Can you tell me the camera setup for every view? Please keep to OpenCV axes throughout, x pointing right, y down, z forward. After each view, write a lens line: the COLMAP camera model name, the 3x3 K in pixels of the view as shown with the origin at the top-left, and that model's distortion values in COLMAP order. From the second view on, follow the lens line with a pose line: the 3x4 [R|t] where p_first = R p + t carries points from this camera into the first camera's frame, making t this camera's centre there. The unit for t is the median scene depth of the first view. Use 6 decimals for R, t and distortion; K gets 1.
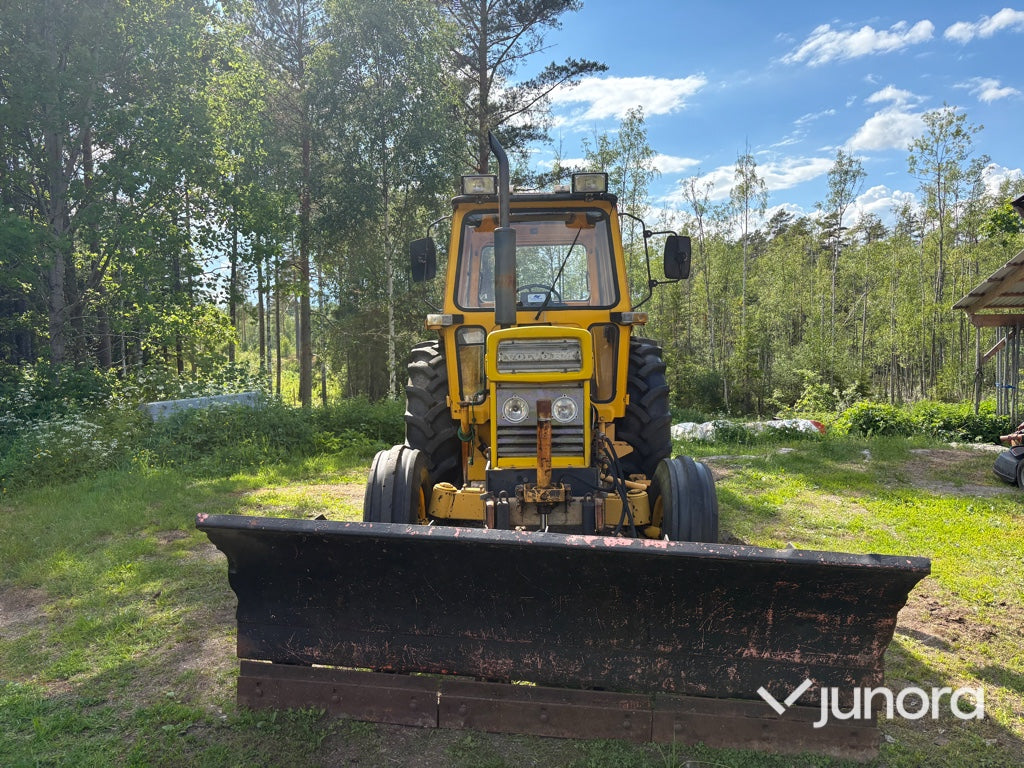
lens RADIAL K [[774.9, 0, 509.2], [0, 774.9, 378.5], [0, 0, 1]] dist [0.049299, -0.062568]
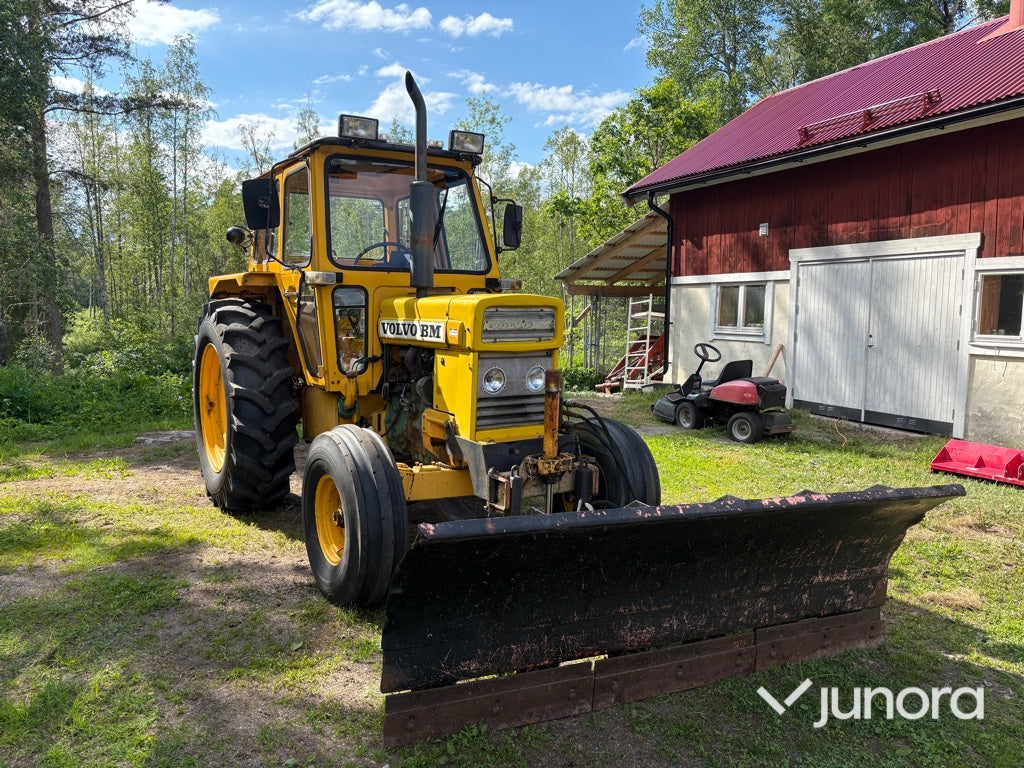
lens RADIAL K [[774.9, 0, 509.2], [0, 774.9, 378.5], [0, 0, 1]] dist [0.049299, -0.062568]
pose [[0.834360, -0.030405, 0.550381, -0.501924], [-0.000899, 0.998401, 0.056518, -0.016227], [-0.551219, -0.047652, 0.832999, 0.188666]]
